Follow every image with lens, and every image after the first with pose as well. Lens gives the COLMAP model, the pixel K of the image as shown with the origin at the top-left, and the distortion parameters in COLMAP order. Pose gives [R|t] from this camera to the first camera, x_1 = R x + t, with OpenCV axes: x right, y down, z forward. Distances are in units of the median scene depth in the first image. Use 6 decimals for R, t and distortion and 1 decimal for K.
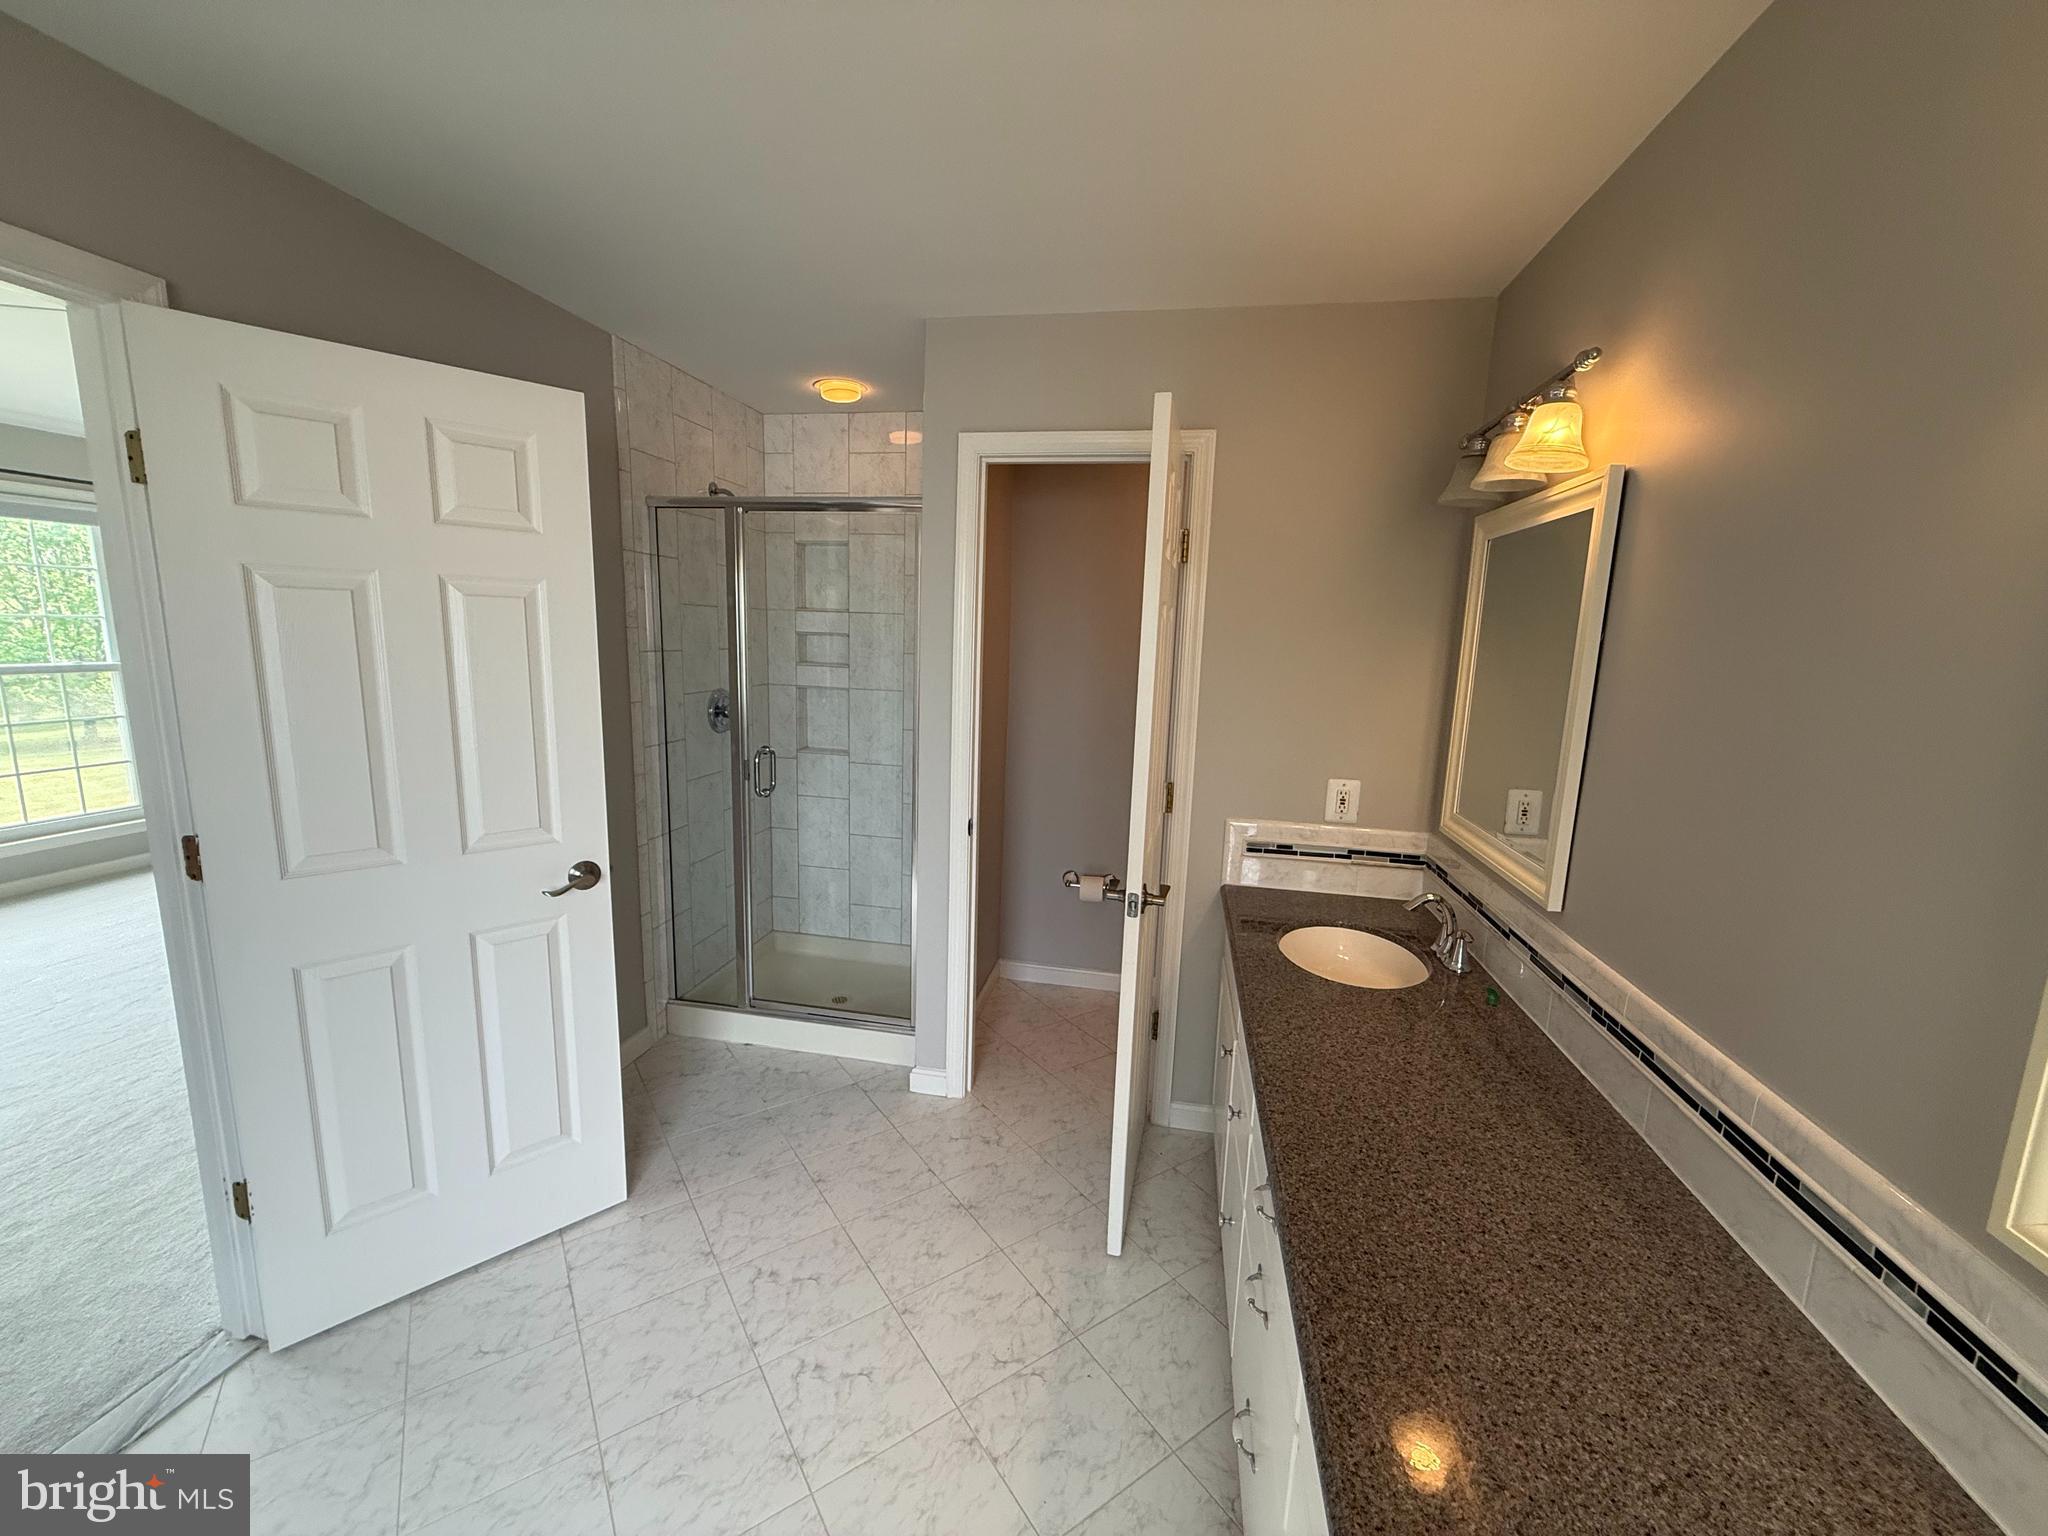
lens RADIAL K [[812.6, 0, 1017.2], [0, 812.6, 769.1], [0, 0, 1]] dist [-0.000623, 0.000763]
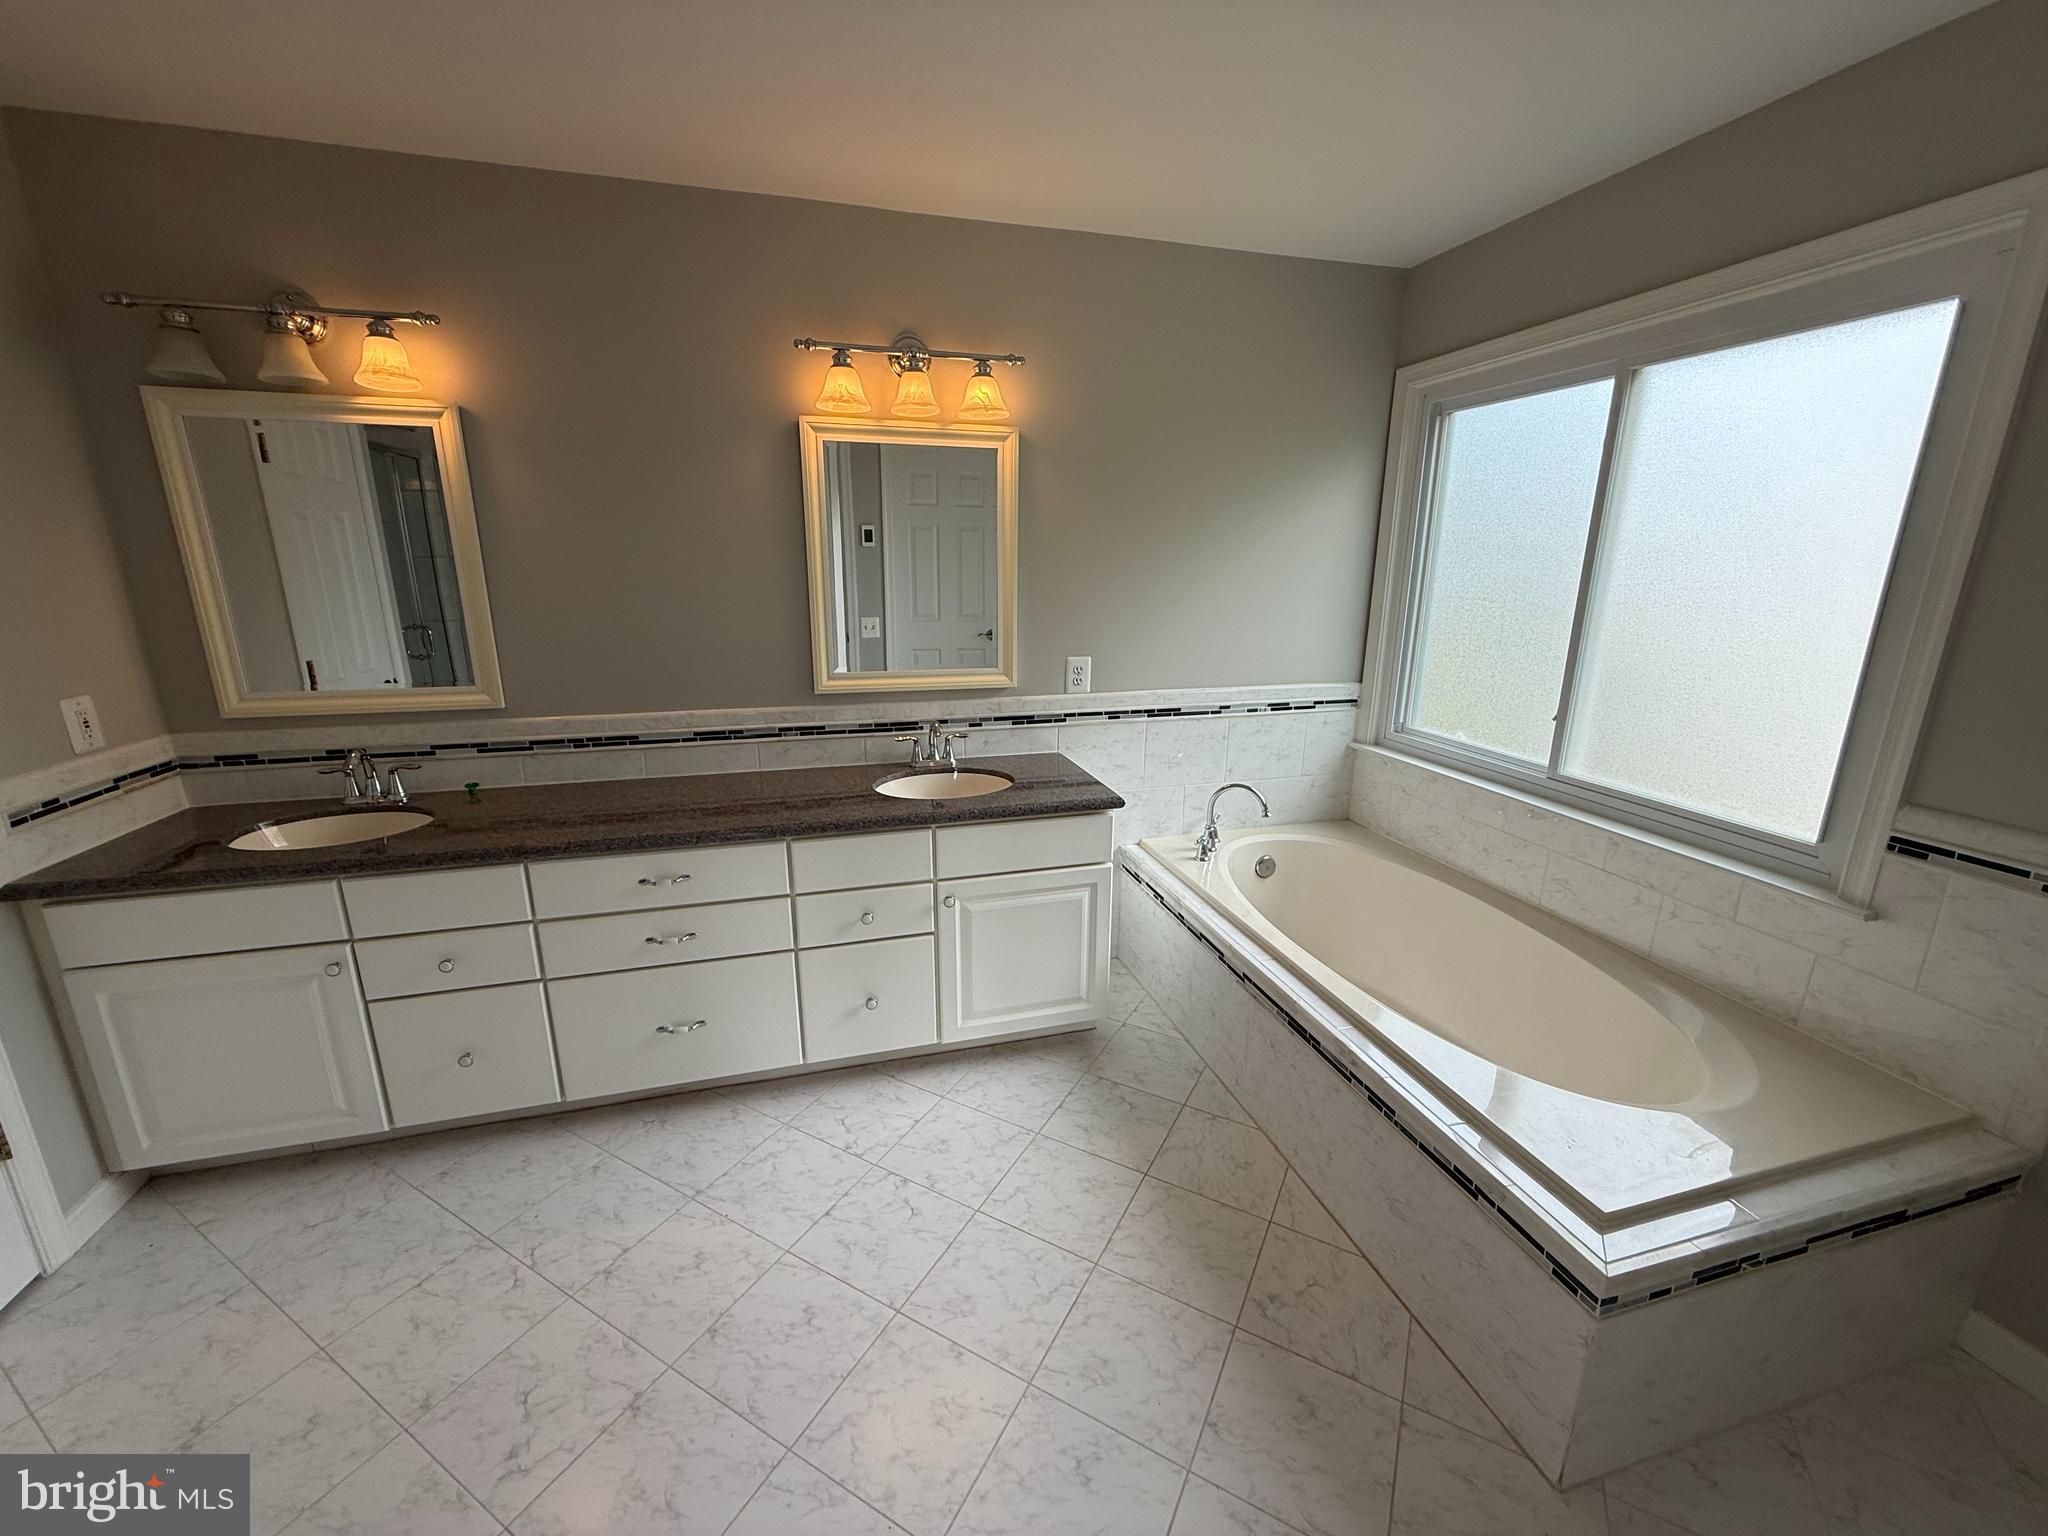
lens RADIAL K [[812.6, 0, 1027.3], [0, 812.6, 766.6], [0, 0, 1]] dist [-0.000623, 0.000763]
pose [[-0.455910, -0.257024, 0.852106, -0.922682], [0.129394, 0.928082, 0.349171, -0.104753], [-0.880570, 0.269448, -0.389864, 0.635131]]
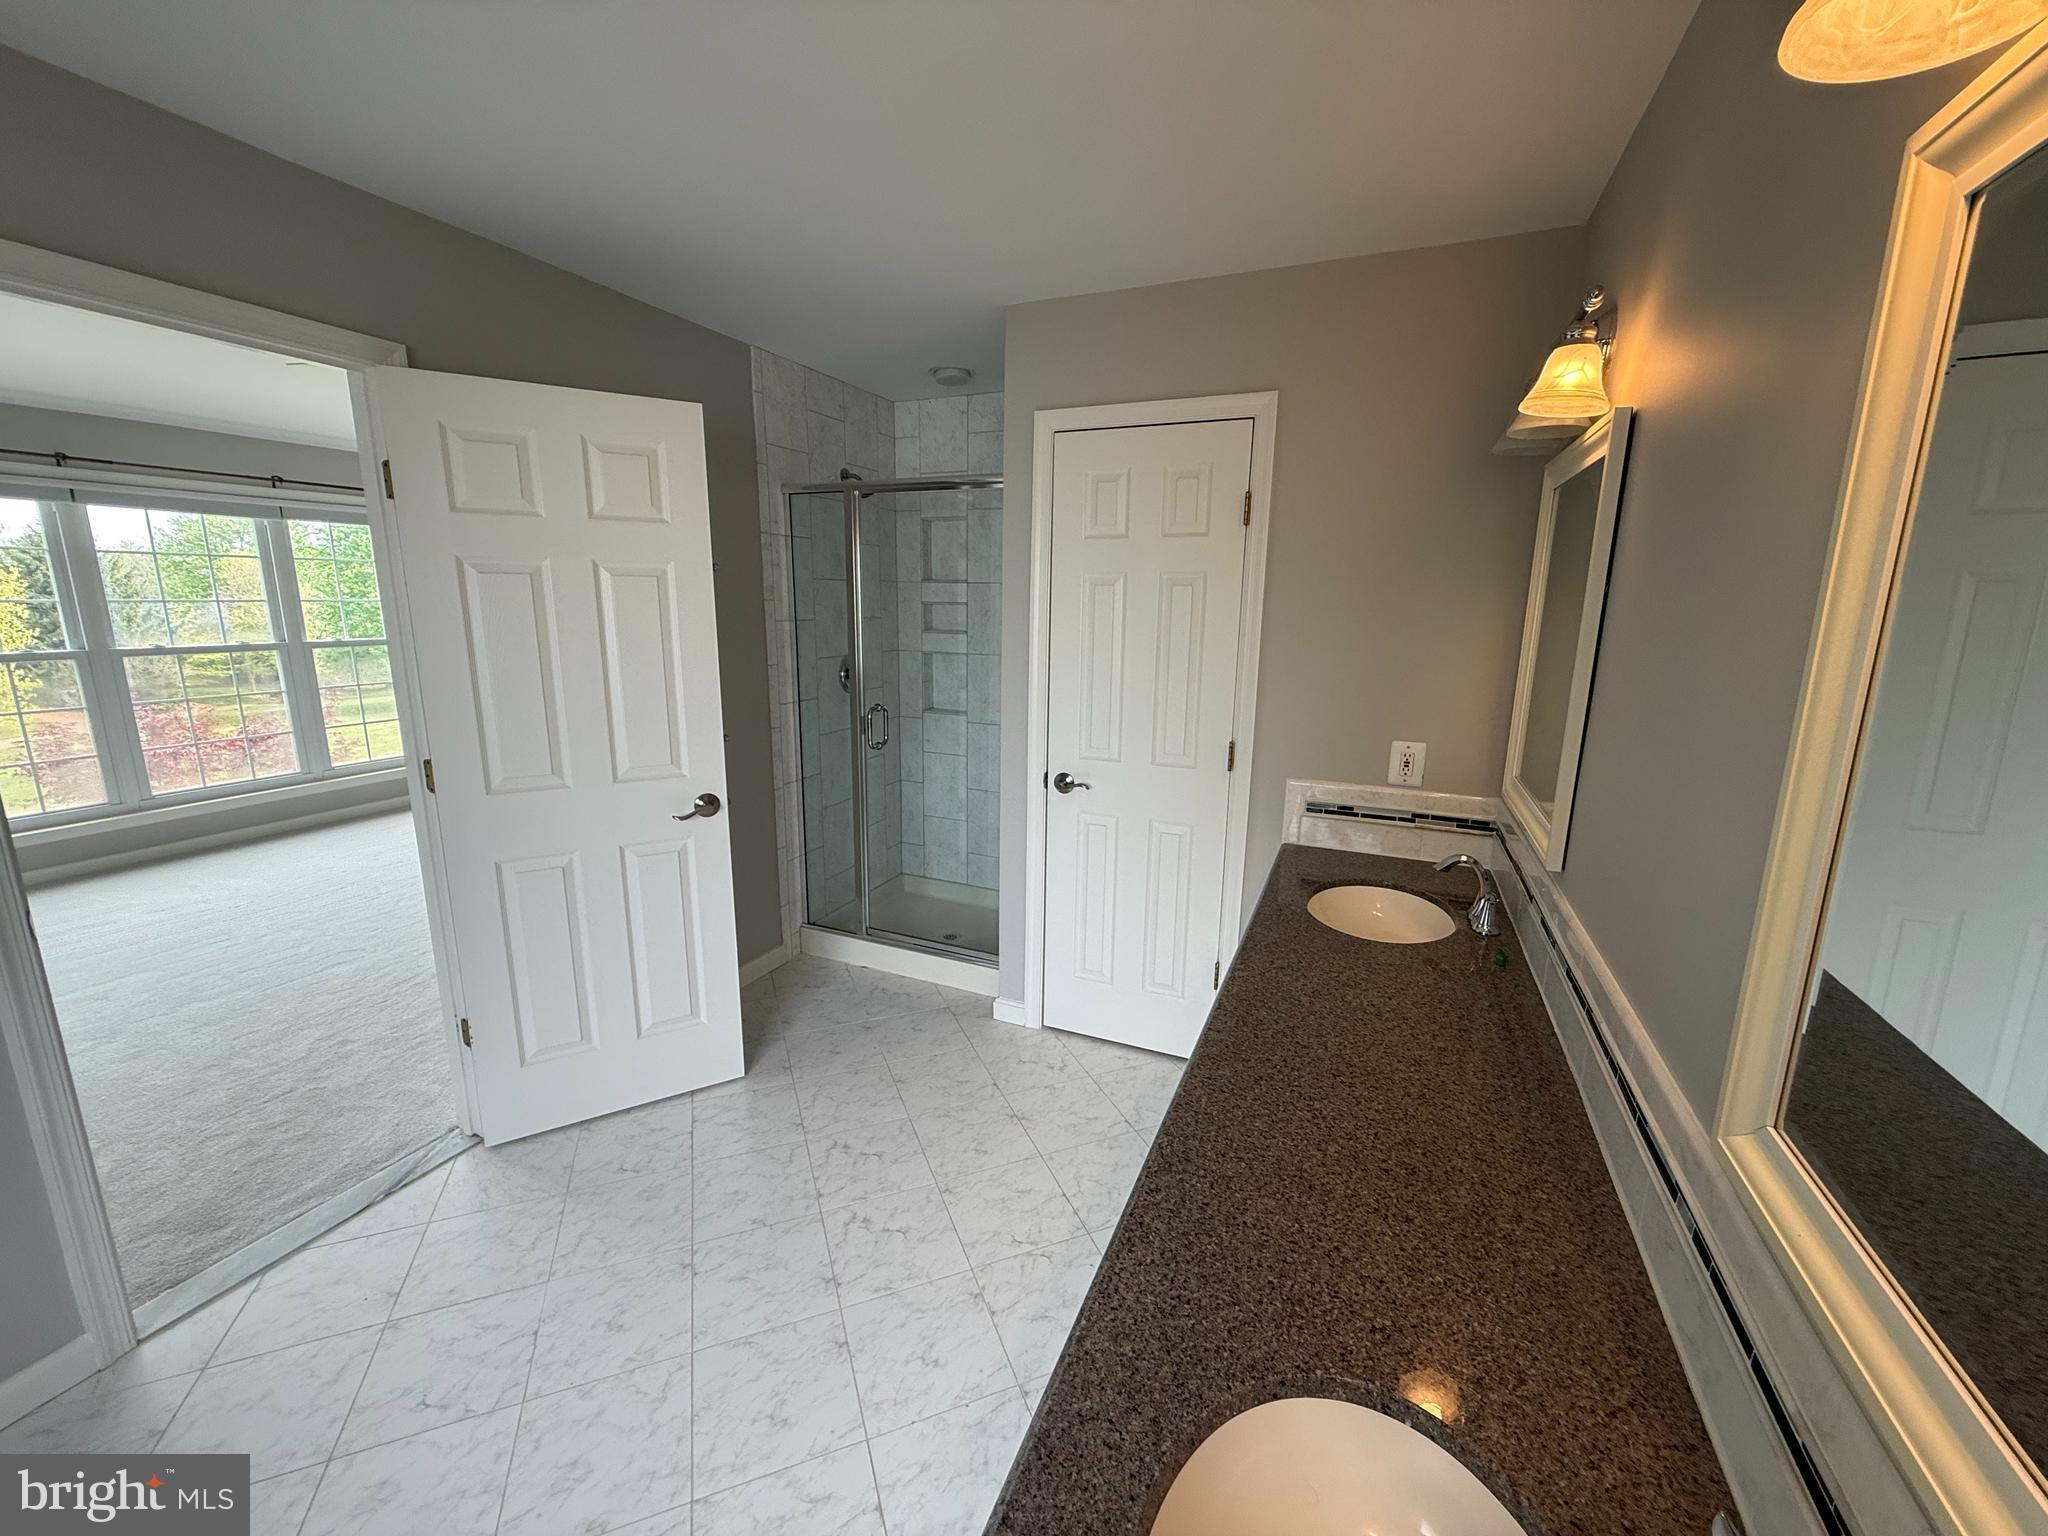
lens RADIAL K [[812.6, 0, 1019.8], [0, 812.6, 768.3], [0, 0, 1]] dist [-0.000623, 0.000763]
pose [[0.974031, 0.027775, -0.224703, 0.209117], [-0.019905, 0.999109, 0.037215, 0.022663], [0.225537, -0.031776, 0.973716, -0.082934]]
